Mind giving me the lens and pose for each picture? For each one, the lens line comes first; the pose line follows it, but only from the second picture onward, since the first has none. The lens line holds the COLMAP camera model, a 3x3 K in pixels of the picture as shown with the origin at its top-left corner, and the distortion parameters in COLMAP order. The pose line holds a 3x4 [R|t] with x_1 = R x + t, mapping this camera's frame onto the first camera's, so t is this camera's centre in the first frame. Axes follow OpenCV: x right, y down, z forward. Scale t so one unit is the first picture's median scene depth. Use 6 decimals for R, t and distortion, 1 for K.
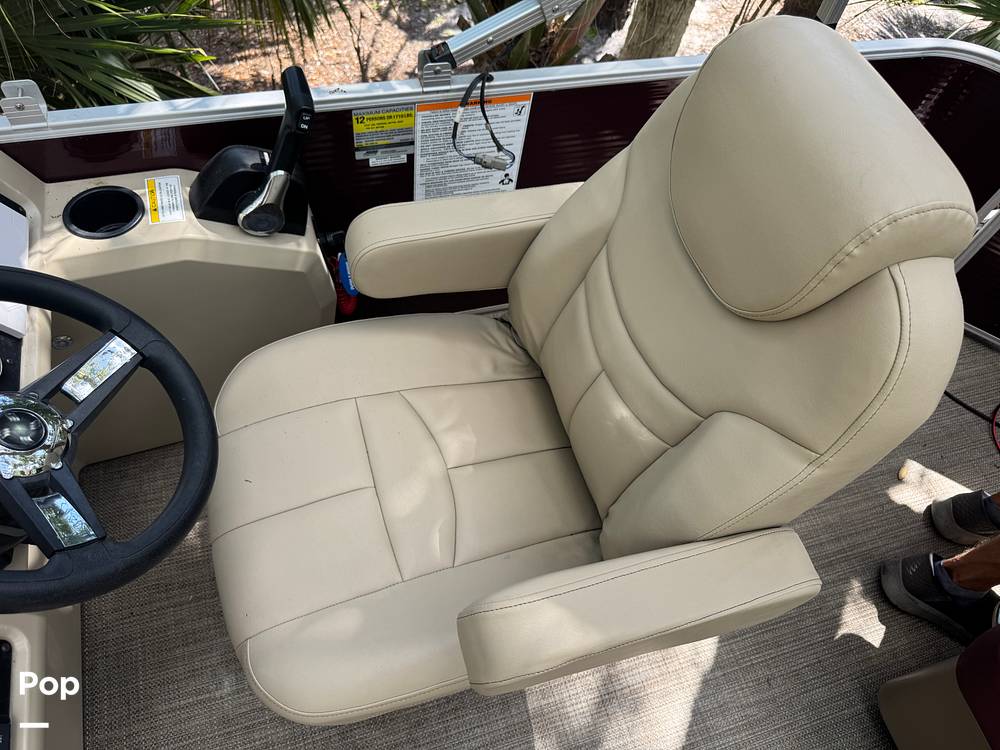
lens RADIAL K [[753.3, 0, 500.0], [0, 753.3, 375.0], [0, 0, 1]] dist [0.001514, -0.001012]
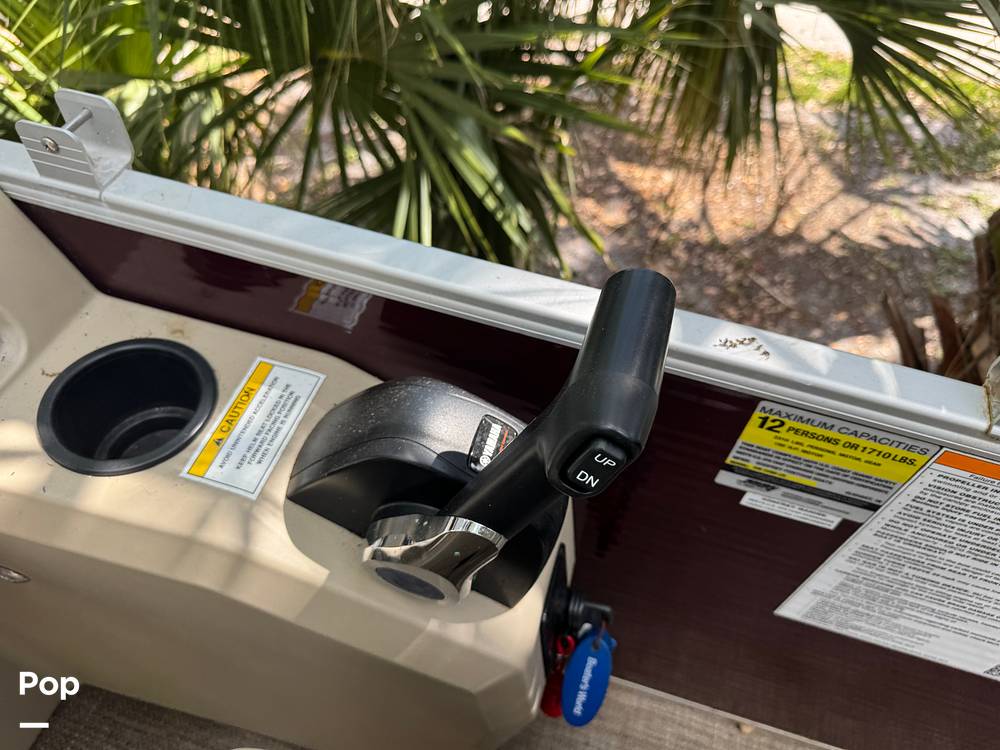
lens RADIAL K [[753.3, 0, 500.0], [0, 753.3, 375.0], [0, 0, 1]] dist [0.001514, -0.001012]
pose [[0.836576, 0.395606, -0.378994, -0.163986], [-0.439139, 0.897844, -0.032141, -0.286081], [0.327562, 0.193320, 0.924841, 0.599079]]
